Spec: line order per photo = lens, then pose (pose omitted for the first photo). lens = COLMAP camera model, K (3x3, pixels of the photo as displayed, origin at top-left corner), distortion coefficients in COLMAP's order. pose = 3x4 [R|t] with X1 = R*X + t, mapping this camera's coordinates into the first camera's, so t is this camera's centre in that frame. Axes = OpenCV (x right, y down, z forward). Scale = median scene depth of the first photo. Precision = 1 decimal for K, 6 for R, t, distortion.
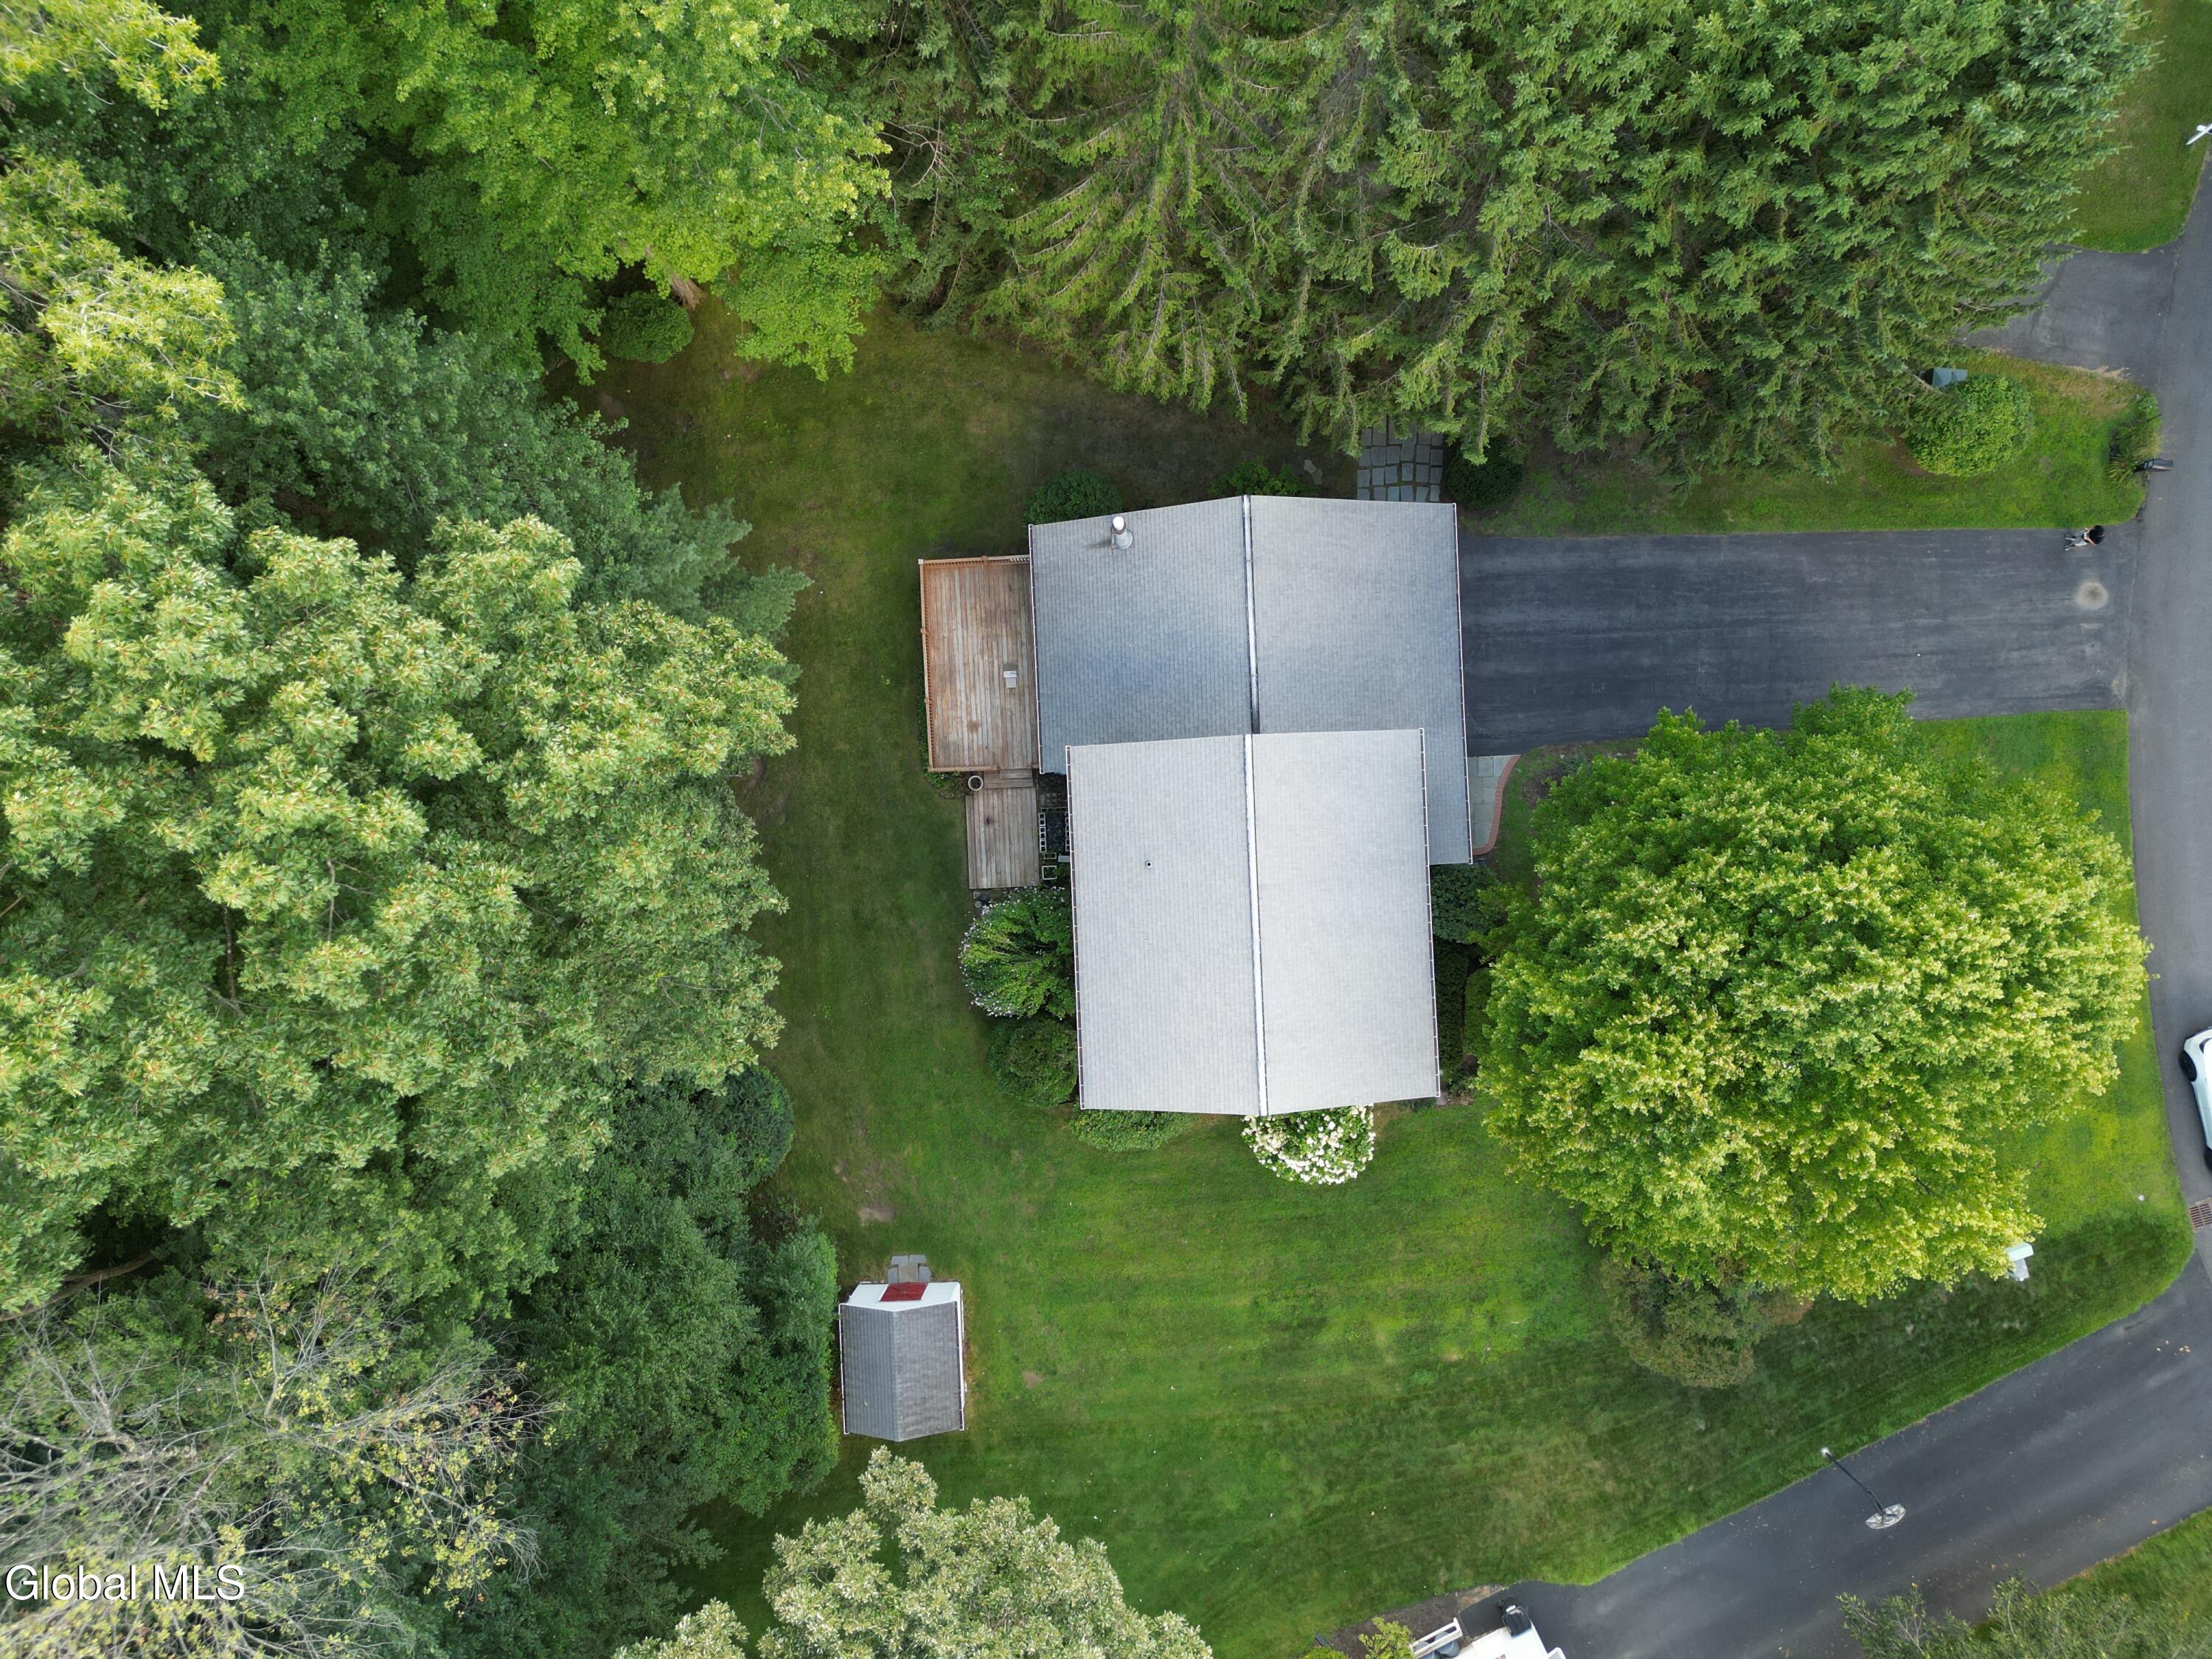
lens RADIAL K [[1554.7, 0, 1101.4], [0, 1554.7, 837.7], [0, 0, 1]] dist [0.038515, -0.032580]
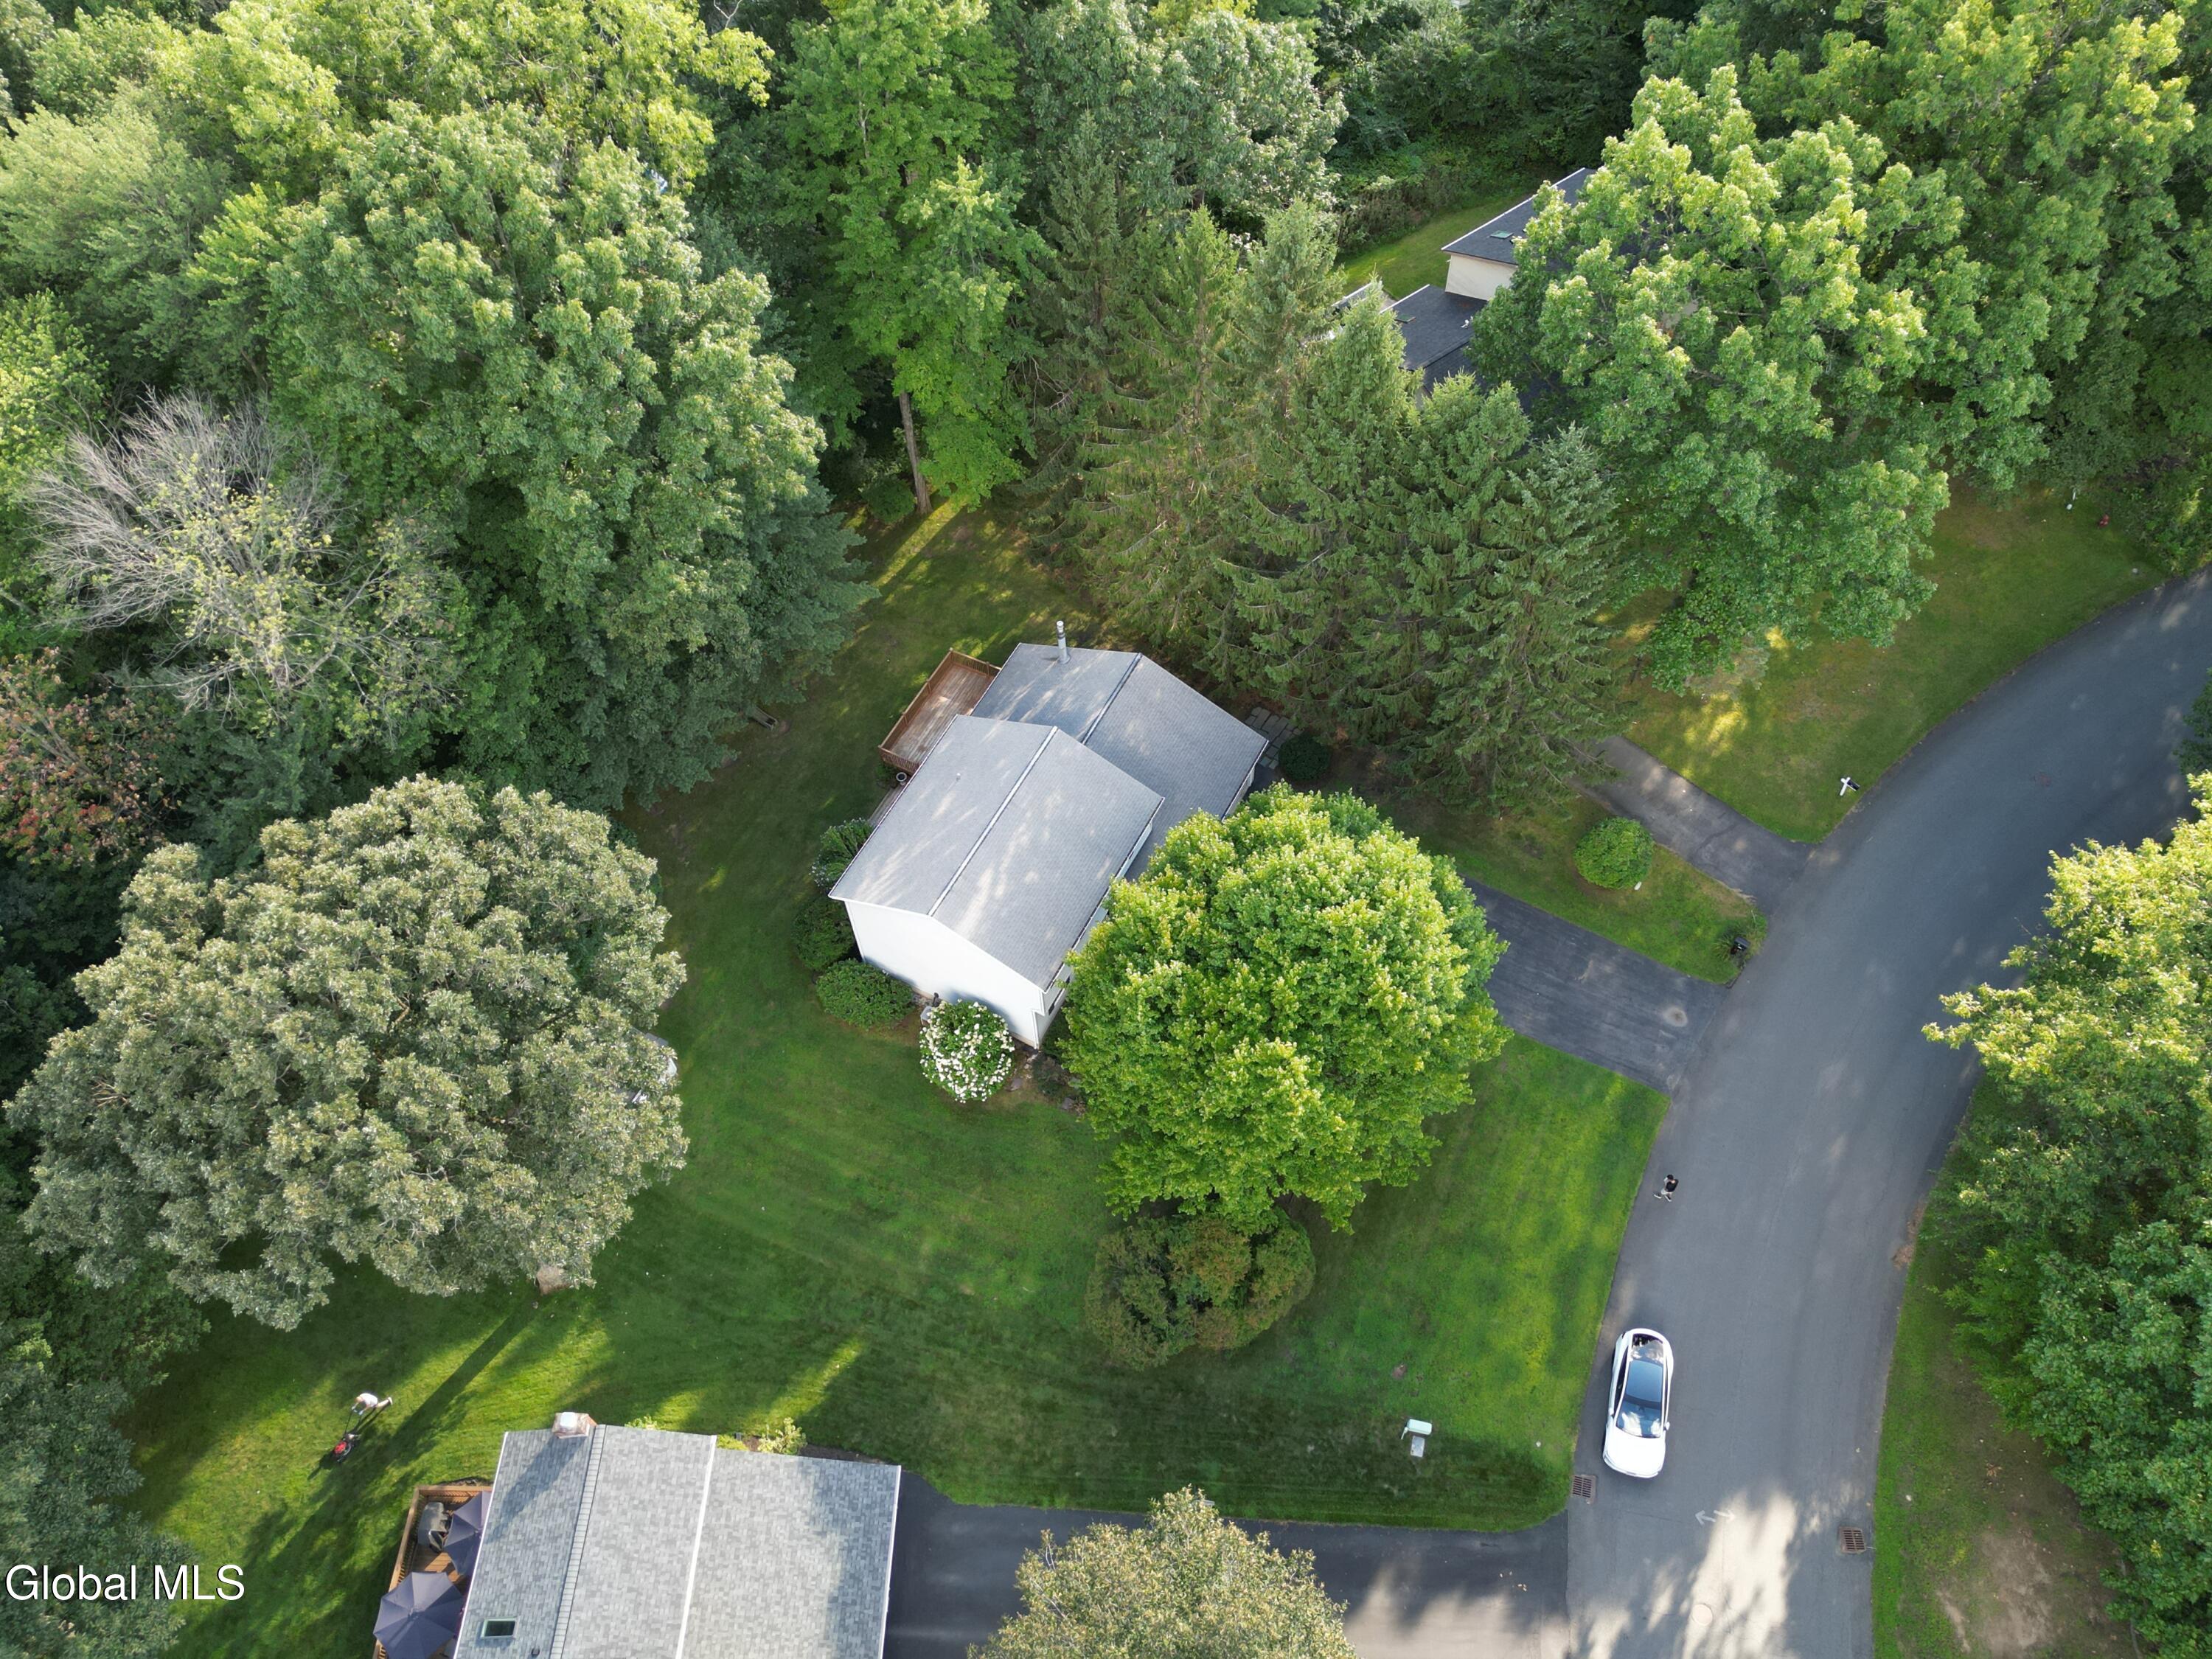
lens RADIAL K [[1726.9, 0, 1103.3], [0, 1726.9, 834.9], [0, 0, 1]] dist [0.035331, -0.014027]
pose [[0.865123, 0.420177, -0.273887, 0.651296], [-0.501539, 0.729779, -0.464631, 0.784683], [0.004650, 0.539328, 0.842083, -0.386855]]
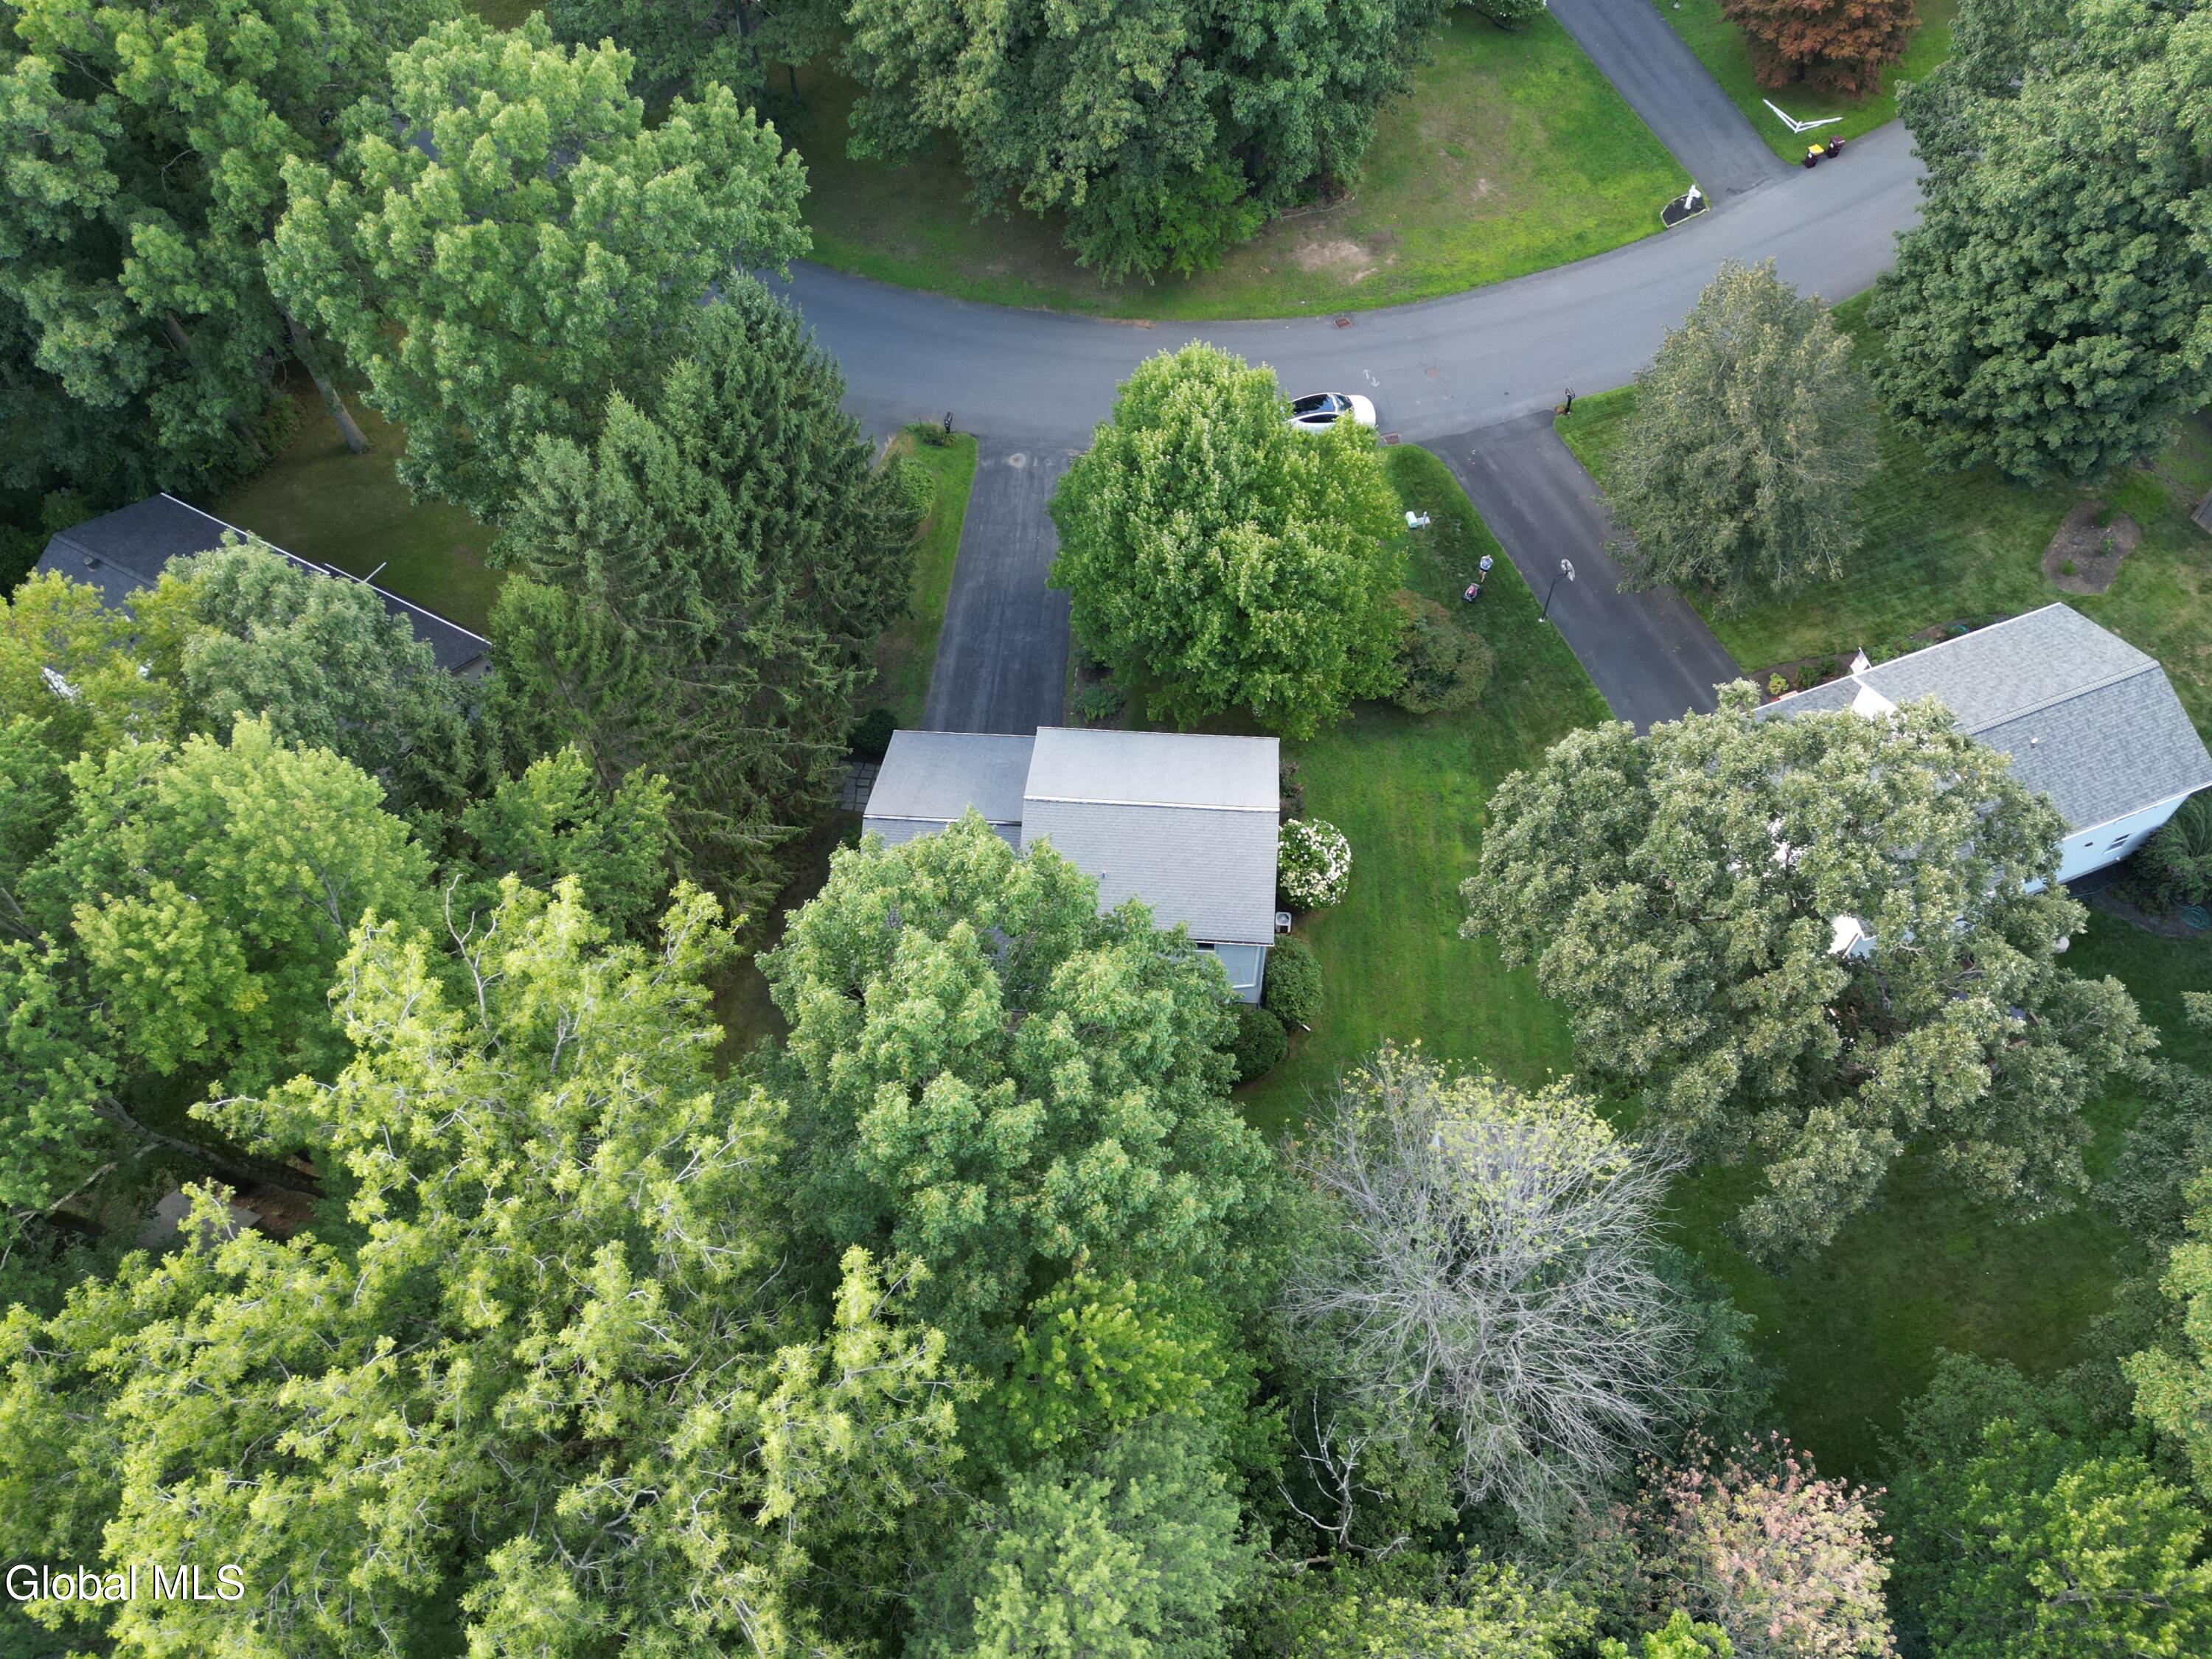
lens RADIAL K [[1726.9, 0, 1104.0], [0, 1726.9, 836.7], [0, 0, 1]] dist [0.035331, -0.014027]
pose [[0.121289, -0.821176, 0.557637, -0.851948], [0.992354, 0.087390, -0.087153, 0.158022], [0.022836, 0.563944, 0.825497, -0.348035]]
